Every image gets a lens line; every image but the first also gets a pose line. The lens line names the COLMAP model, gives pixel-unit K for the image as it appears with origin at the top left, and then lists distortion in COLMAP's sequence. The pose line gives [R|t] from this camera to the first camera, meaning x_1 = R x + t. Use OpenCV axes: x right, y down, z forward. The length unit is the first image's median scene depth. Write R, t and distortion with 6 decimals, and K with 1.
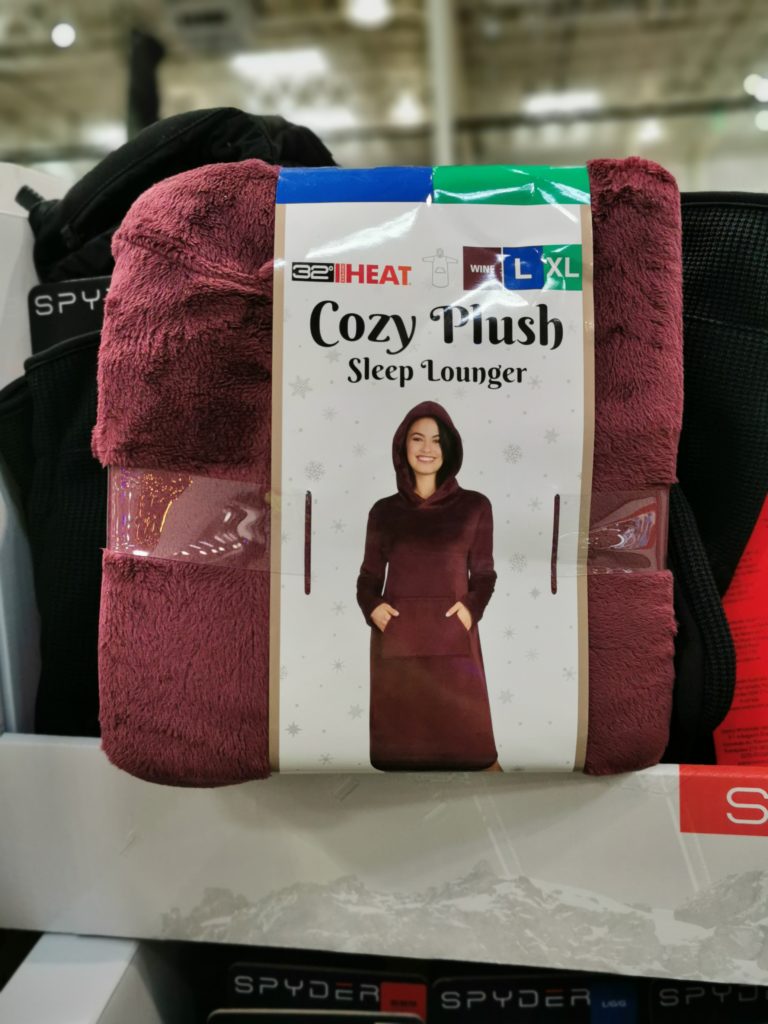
lens RADIAL K [[1276.3, 0, 384.0], [0, 1276.3, 512.0], [0, 0, 1]] dist [-0.124410, 0.335882]
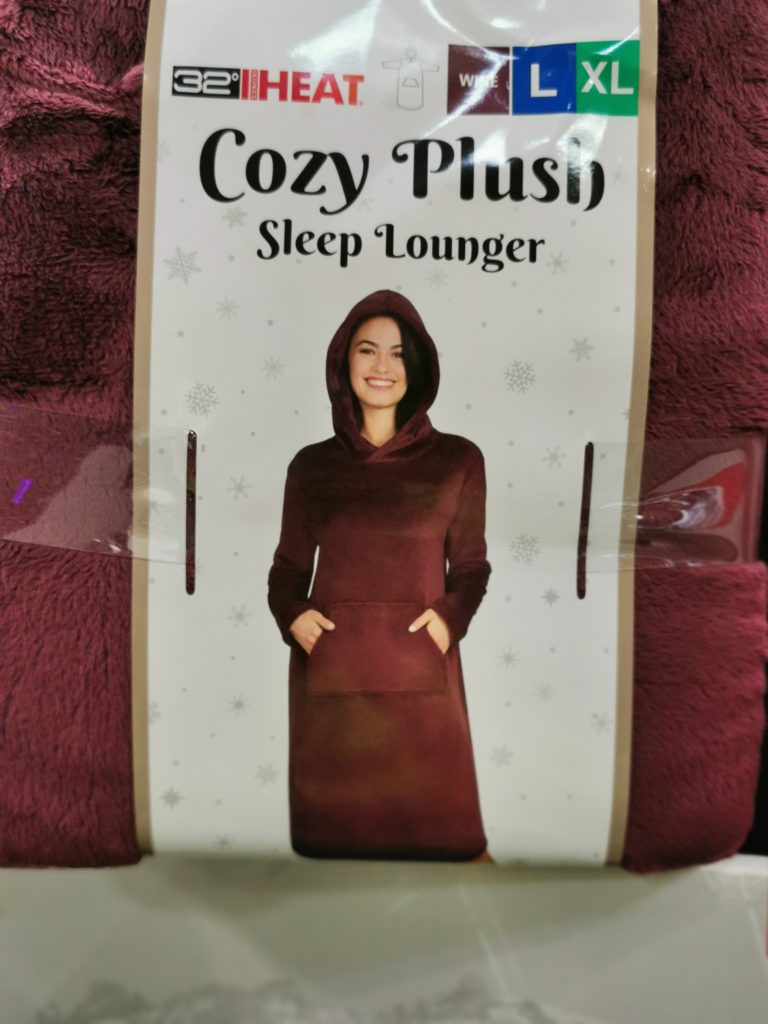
lens RADIAL K [[1276.3, 0, 384.0], [0, 1276.3, 512.0], [0, 0, 1]] dist [-0.124410, 0.335882]
pose [[0.998948, 0.018797, -0.041822, 0.061785], [-0.016414, 0.998262, 0.056602, -0.013558], [0.042813, -0.055856, 0.997521, 0.368487]]
